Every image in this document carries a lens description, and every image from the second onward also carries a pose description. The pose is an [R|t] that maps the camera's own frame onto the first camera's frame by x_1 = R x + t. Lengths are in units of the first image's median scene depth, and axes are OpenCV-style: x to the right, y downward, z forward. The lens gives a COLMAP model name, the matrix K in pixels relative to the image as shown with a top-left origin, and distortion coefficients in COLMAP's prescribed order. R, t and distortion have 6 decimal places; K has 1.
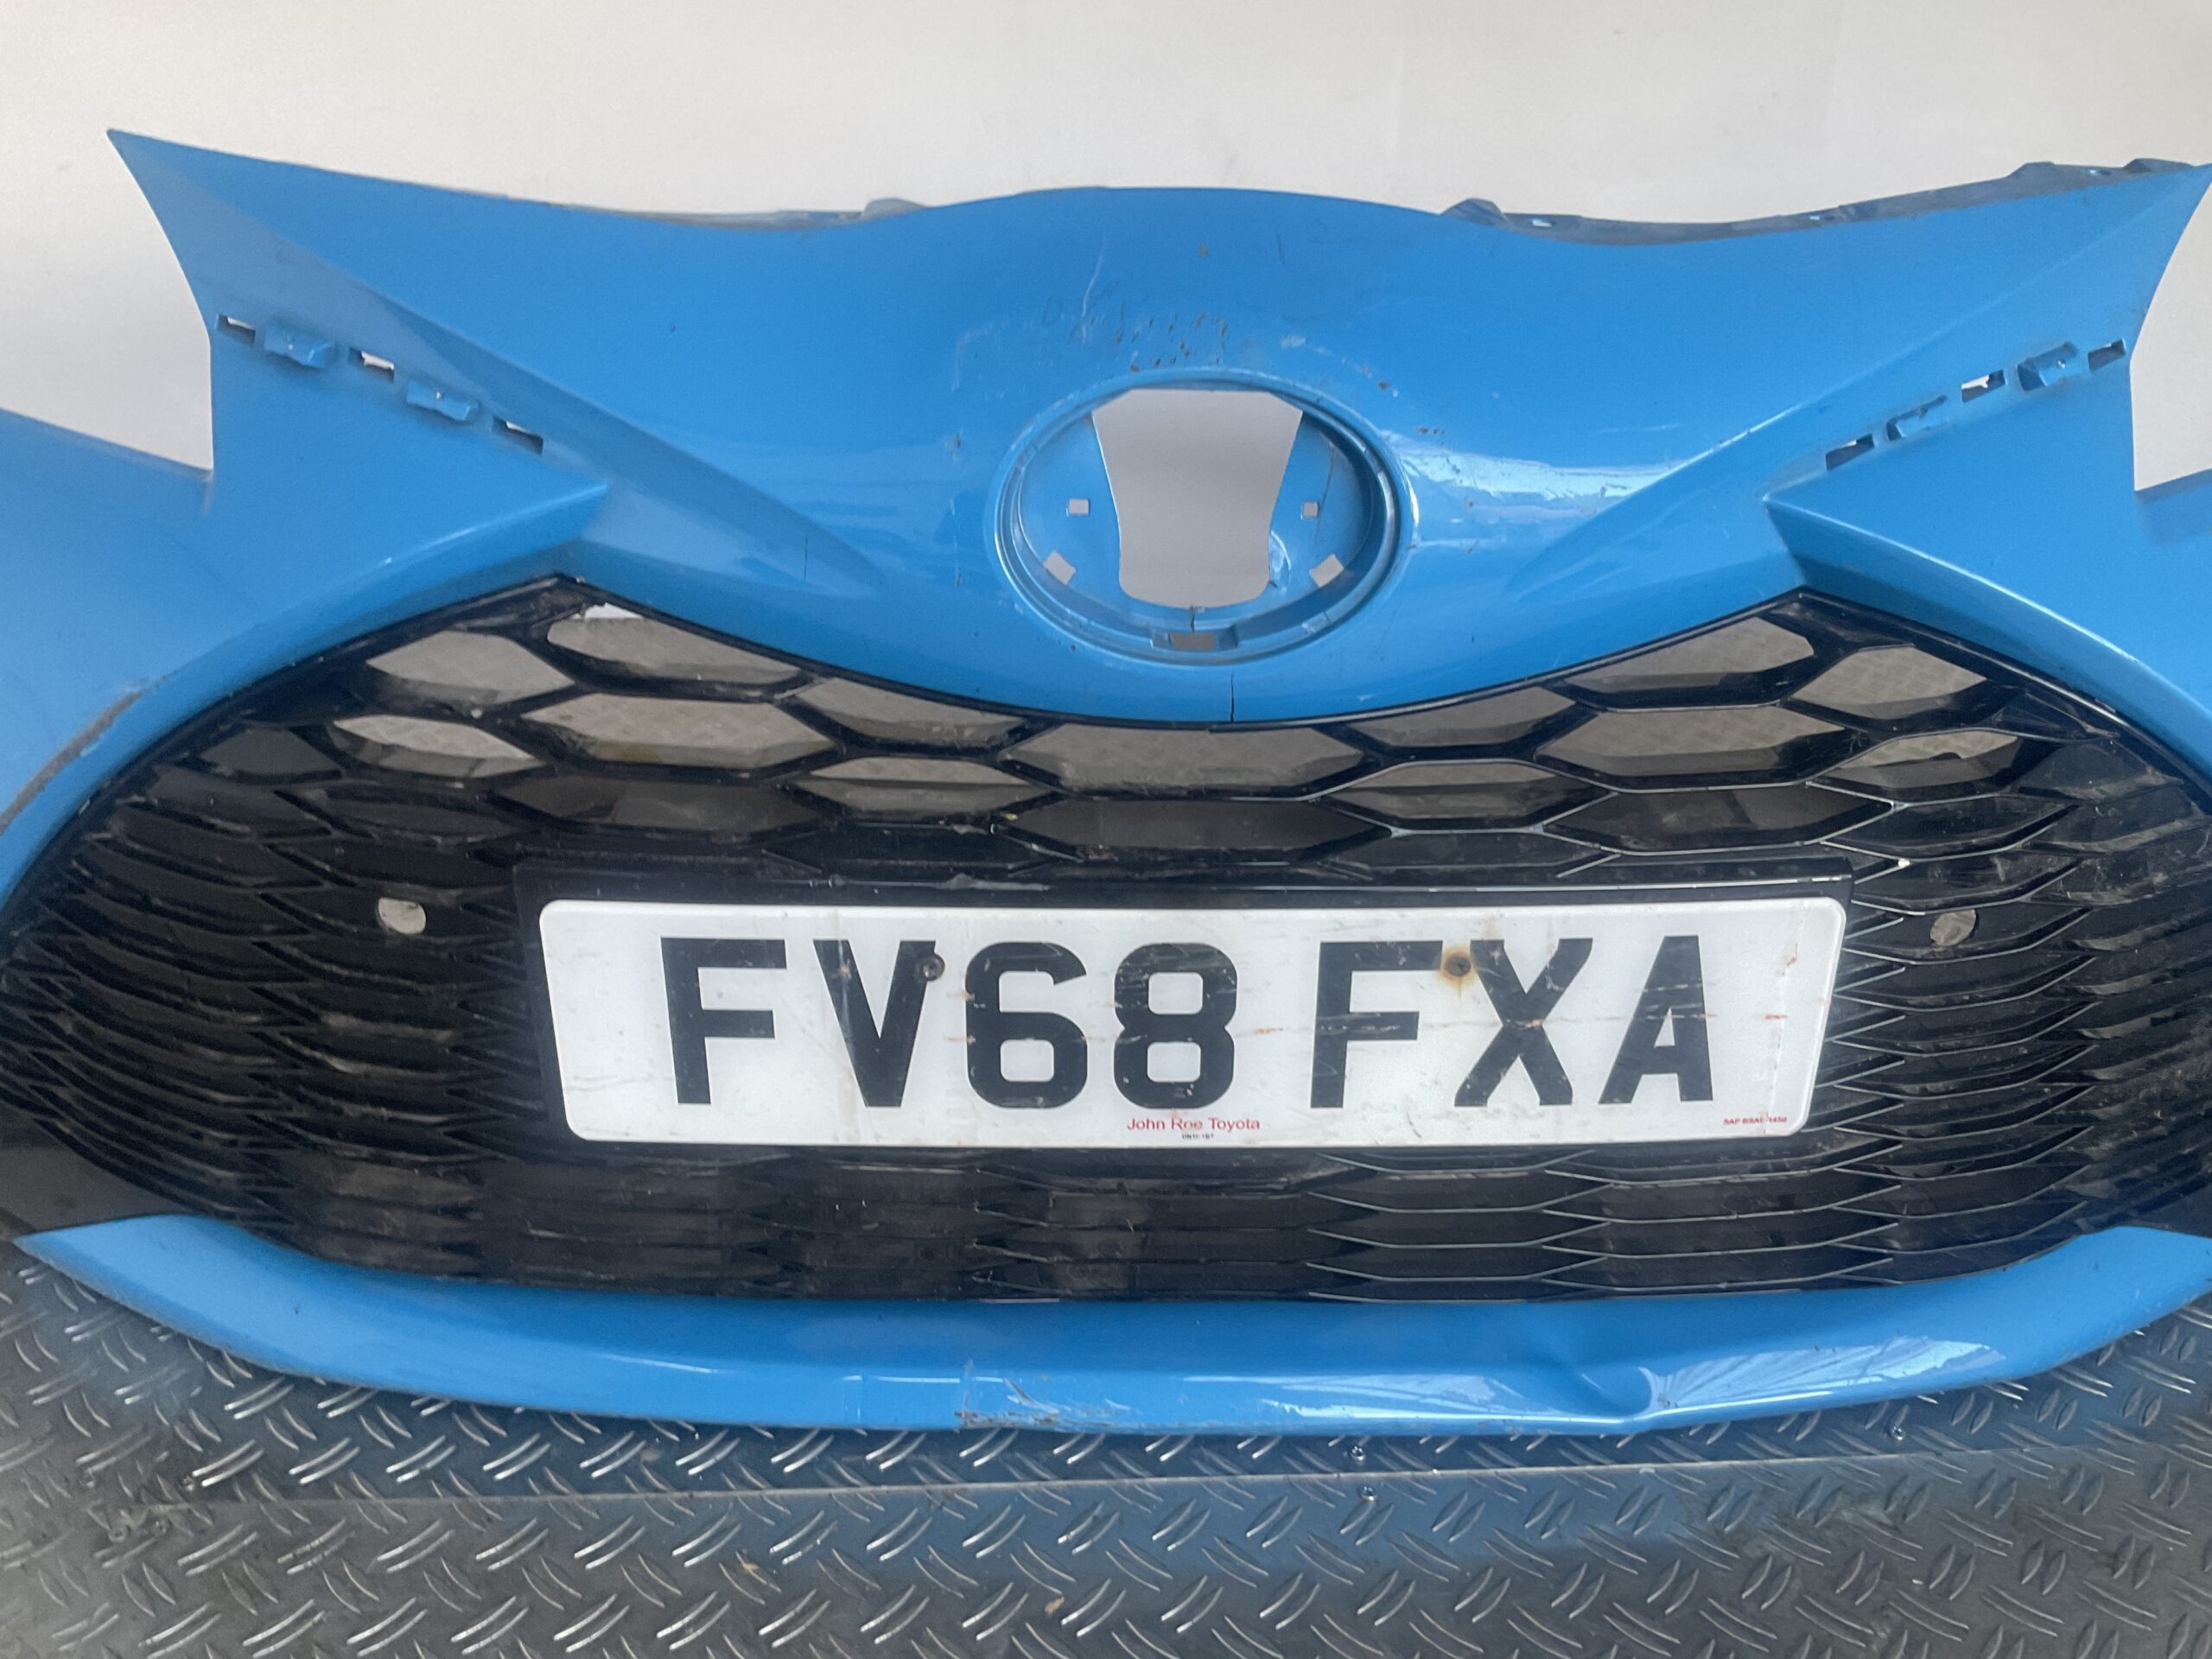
lens RADIAL K [[1822.2, 0, 1109.0], [0, 1822.2, 832.0], [0, 0, 1]] dist [0.080426, -0.161866]
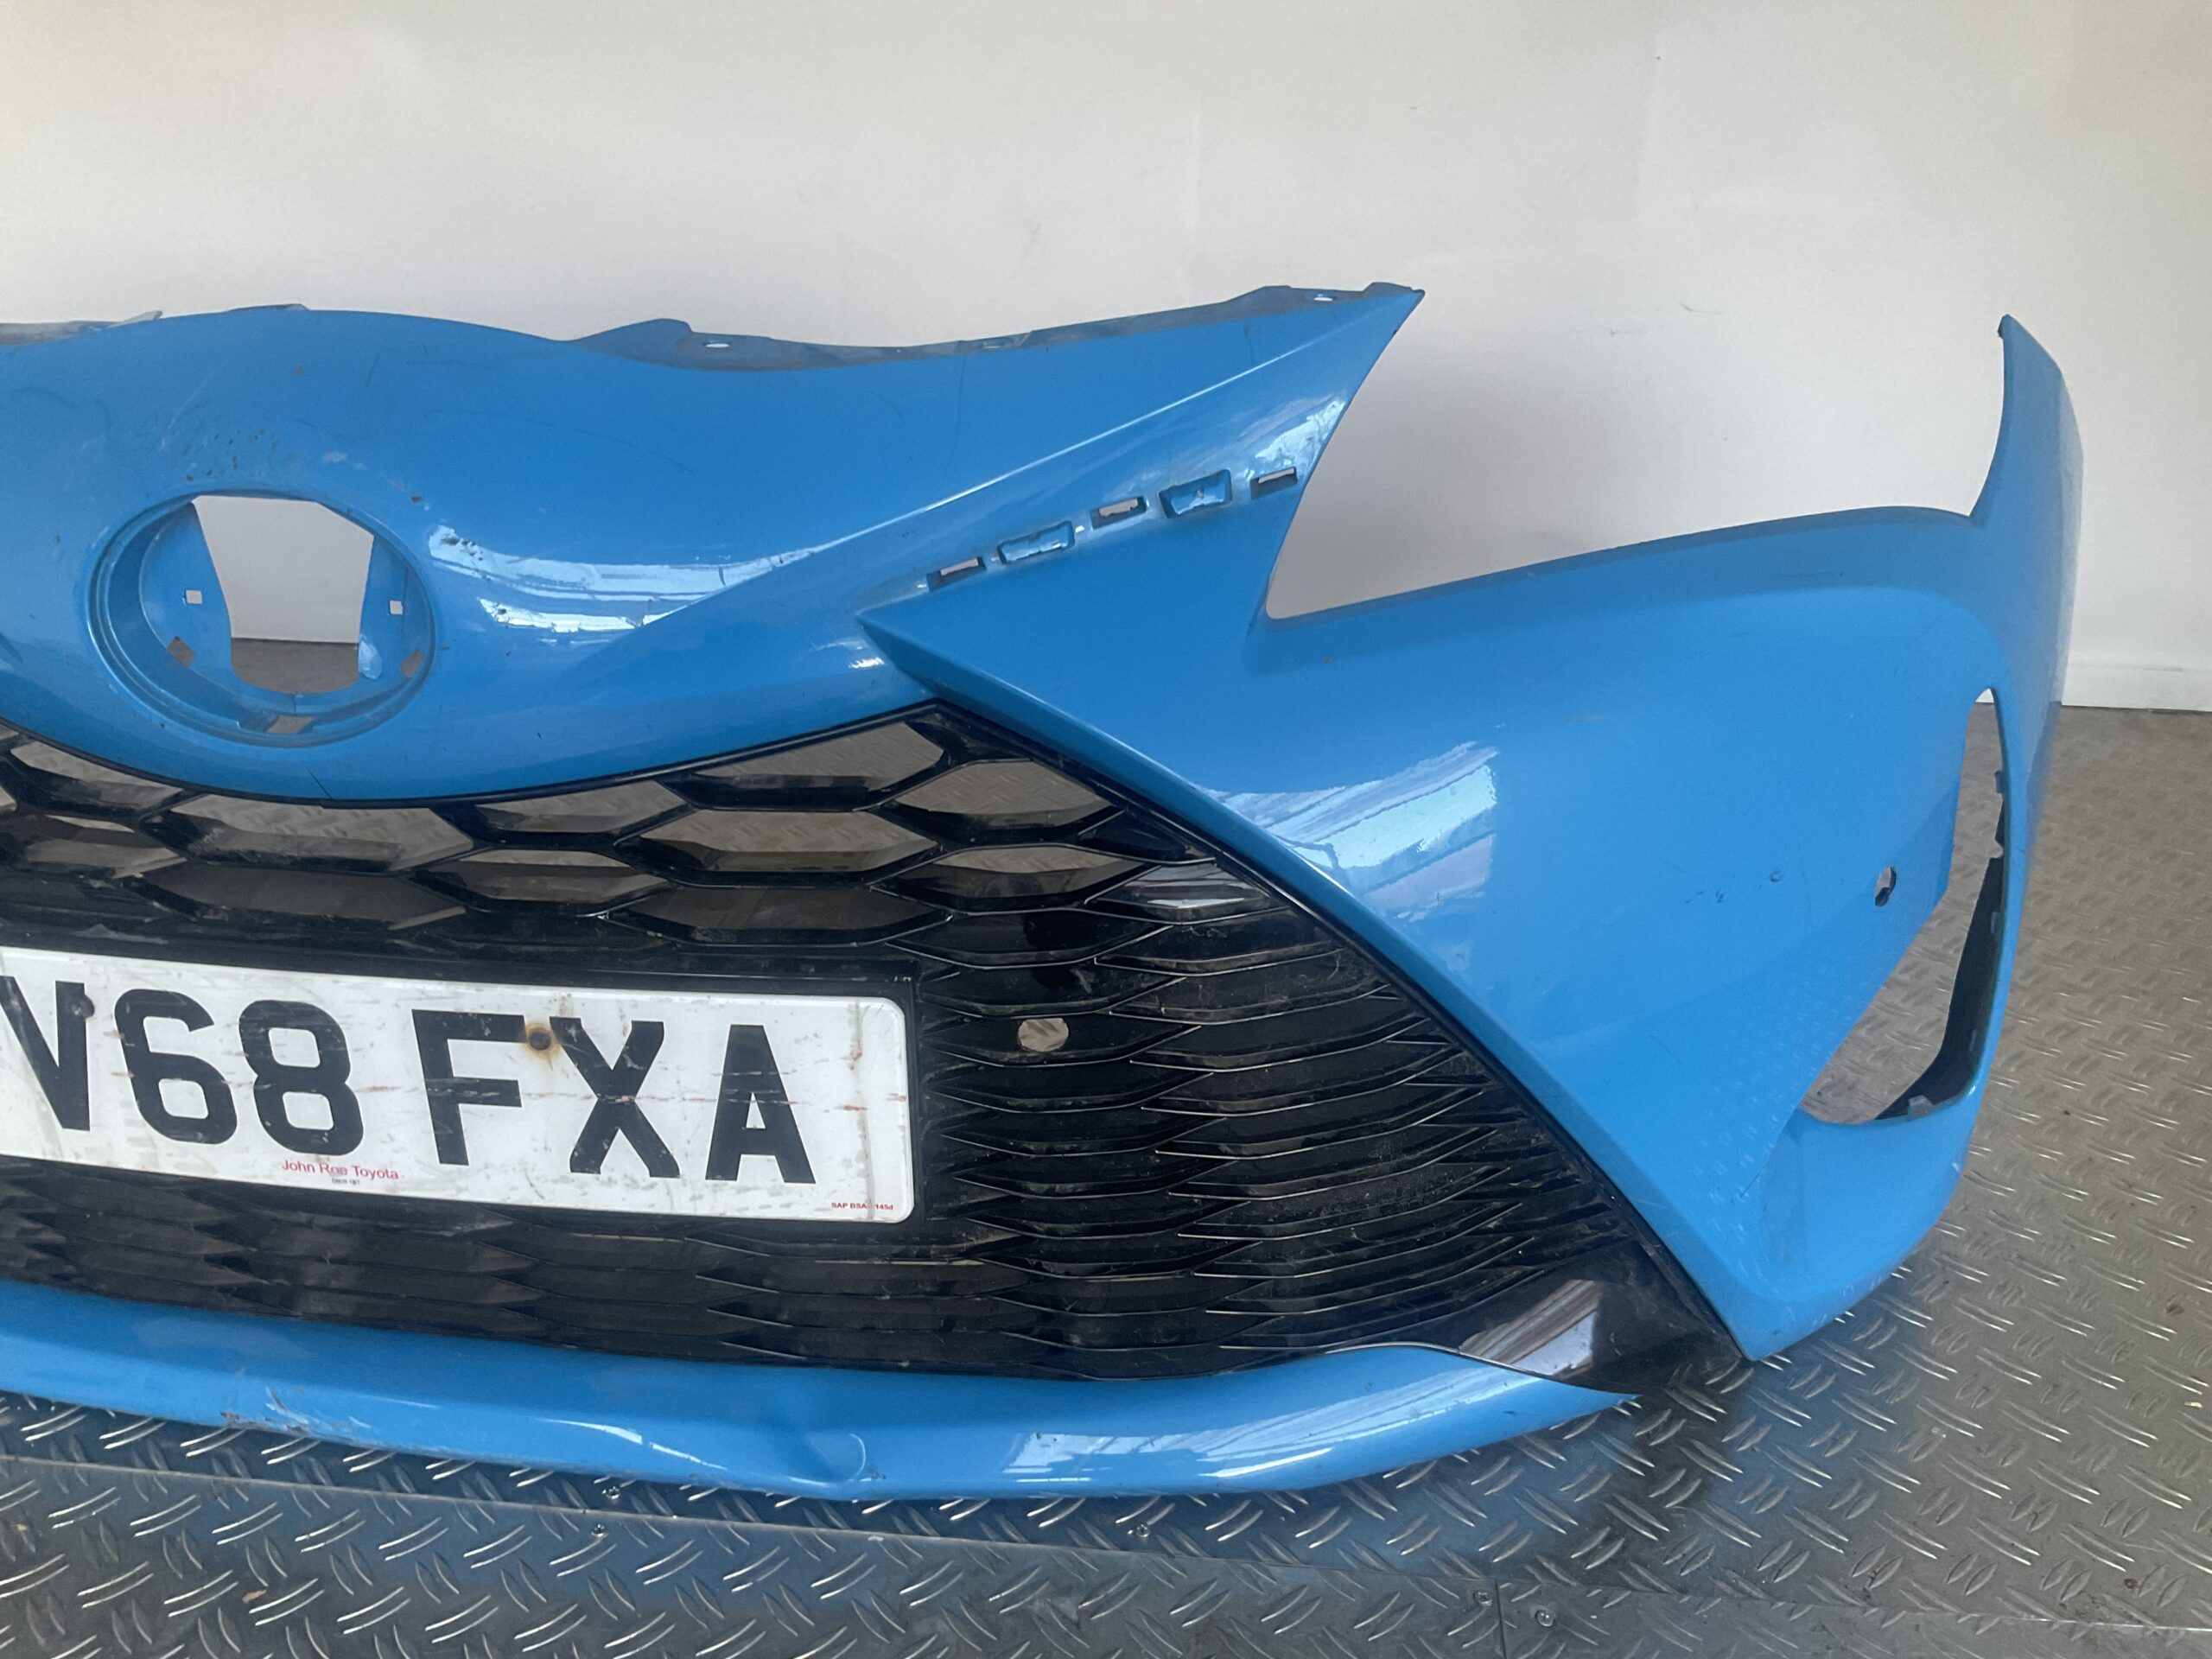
lens RADIAL K [[1822.2, 0, 1111.2], [0, 1822.2, 839.1], [0, 0, 1]] dist [0.080426, -0.161866]
pose [[0.987648, 0.057068, -0.145926, 0.646432], [-0.058392, 0.998282, -0.004804, -0.055750], [0.145401, 0.013265, 0.989284, -0.009165]]
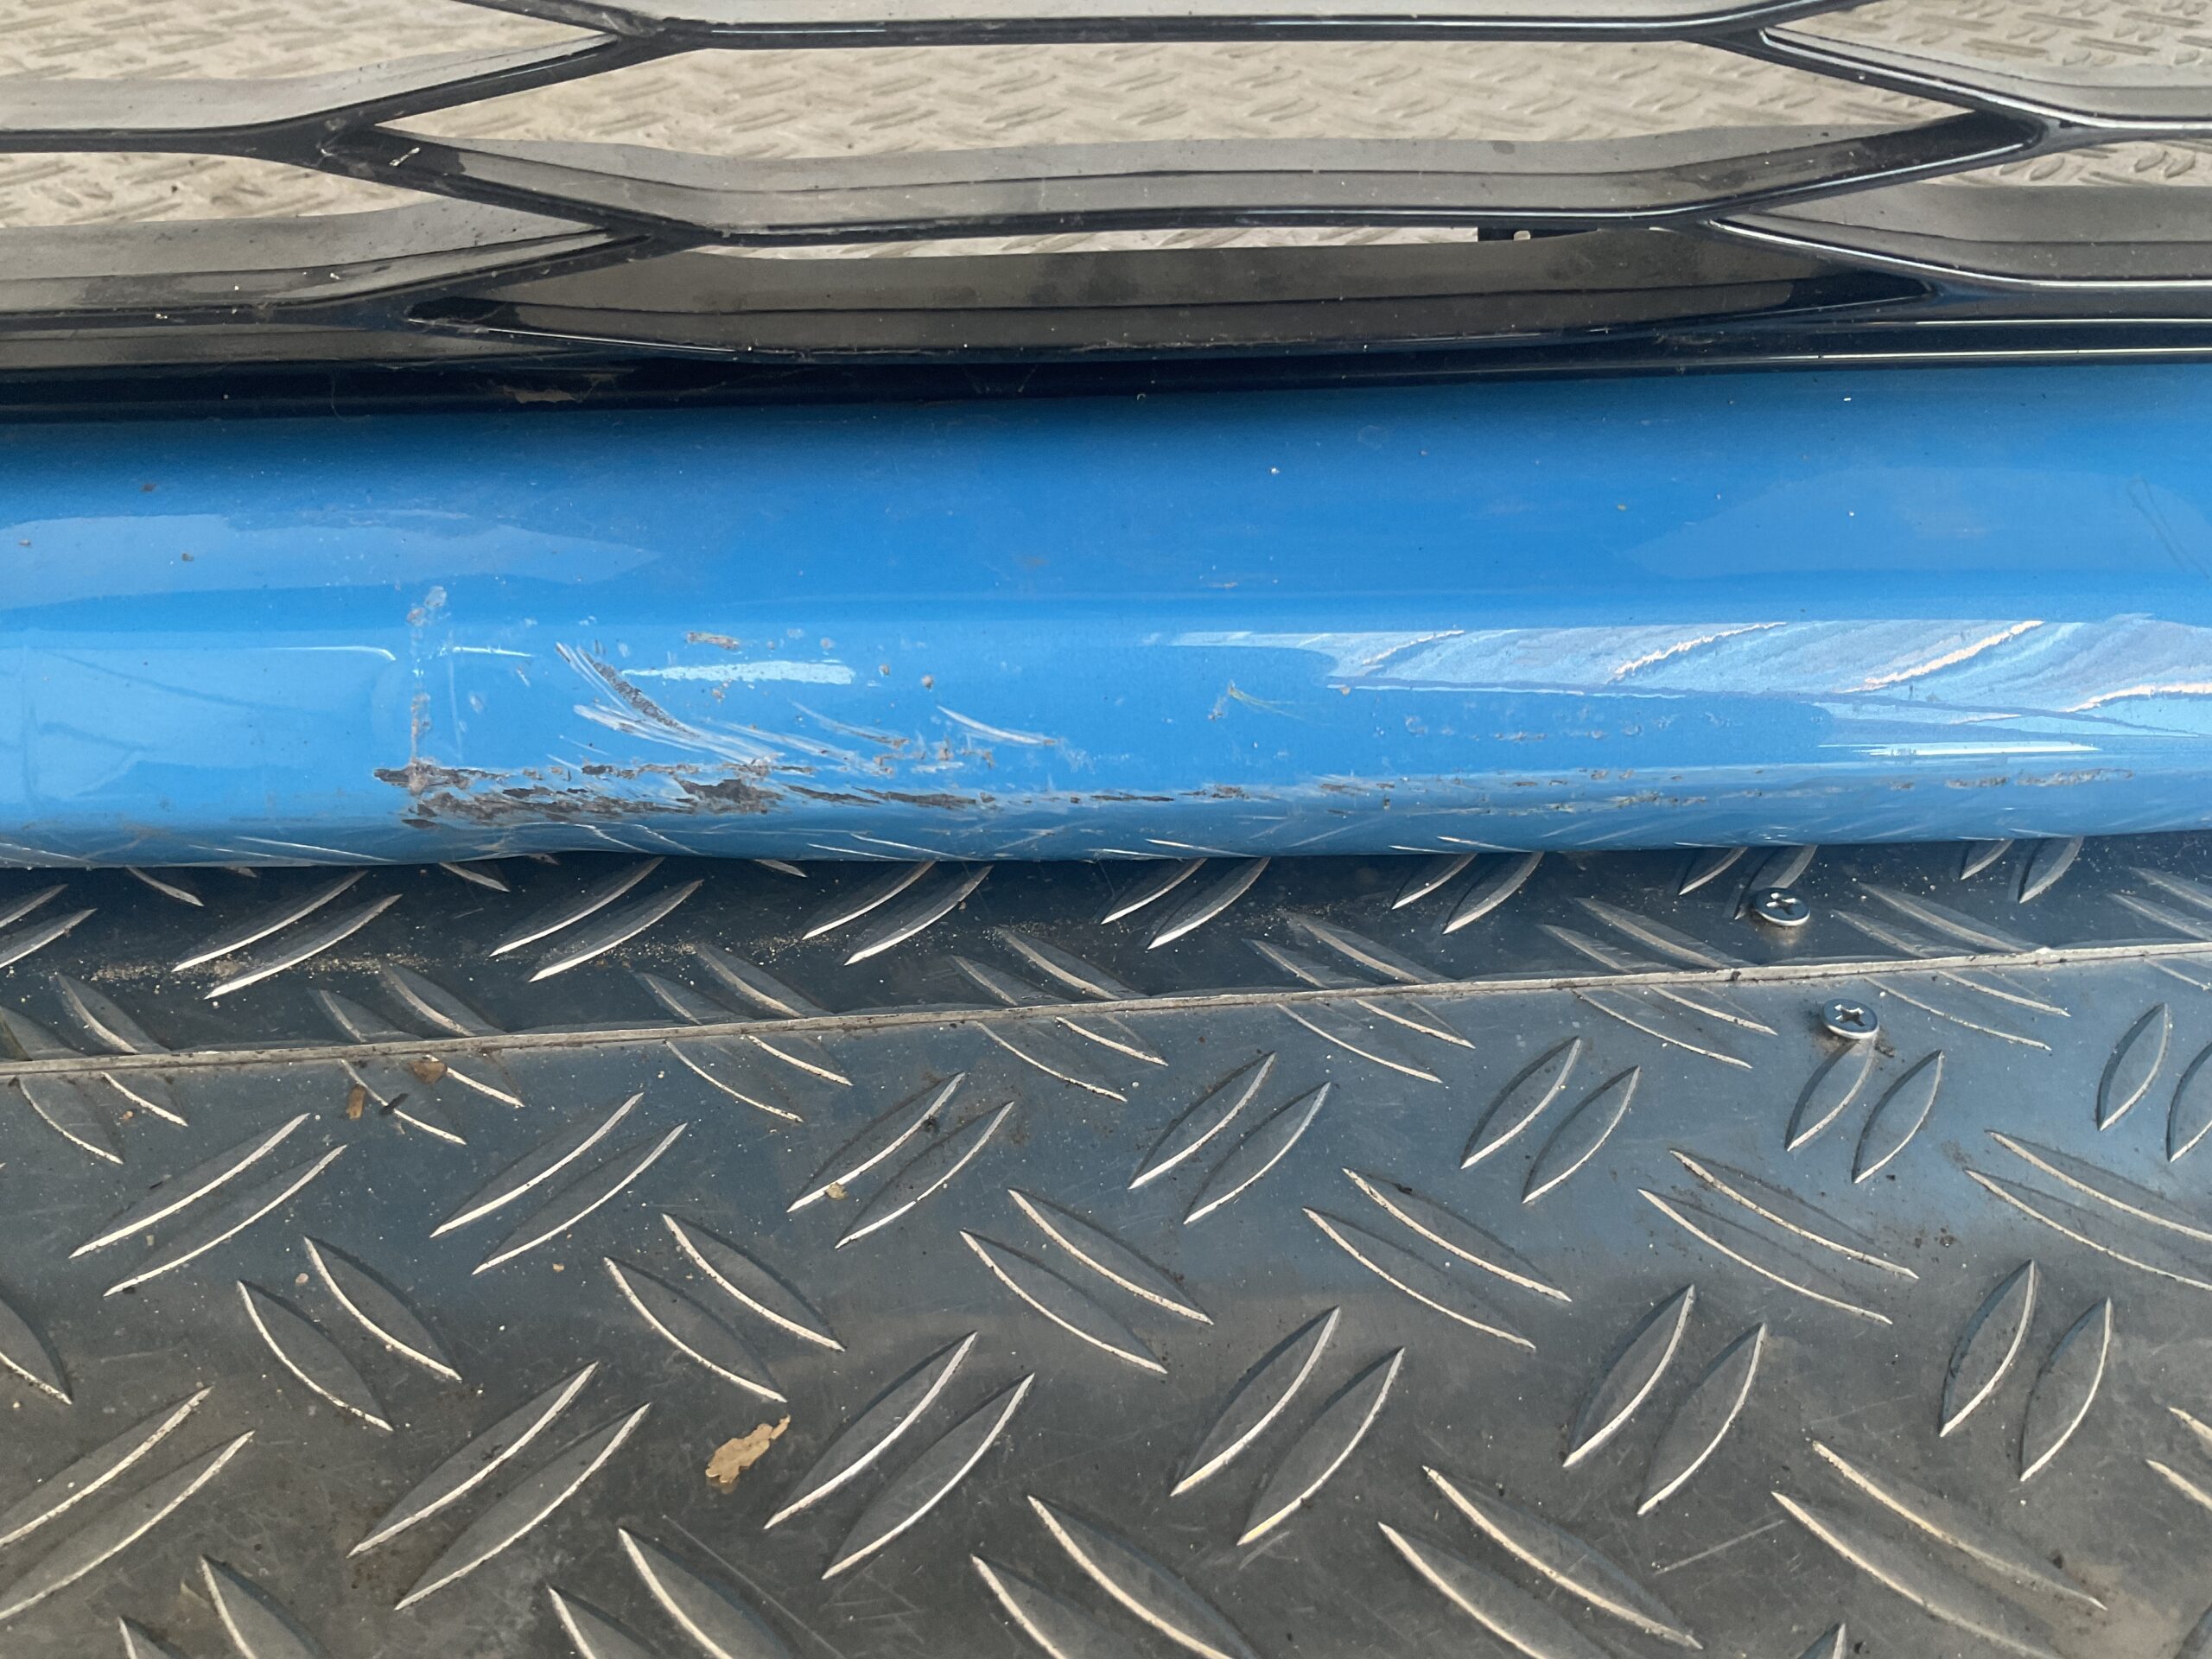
lens RADIAL K [[1822.2, 0, 1114.9], [0, 1822.2, 837.3], [0, 0, 1]] dist [0.080426, -0.161866]
pose [[0.999354, -0.030750, 0.018612, 0.019557], [0.027184, 0.985353, 0.168348, 0.317236], [-0.023516, -0.167734, 0.985552, 0.816544]]
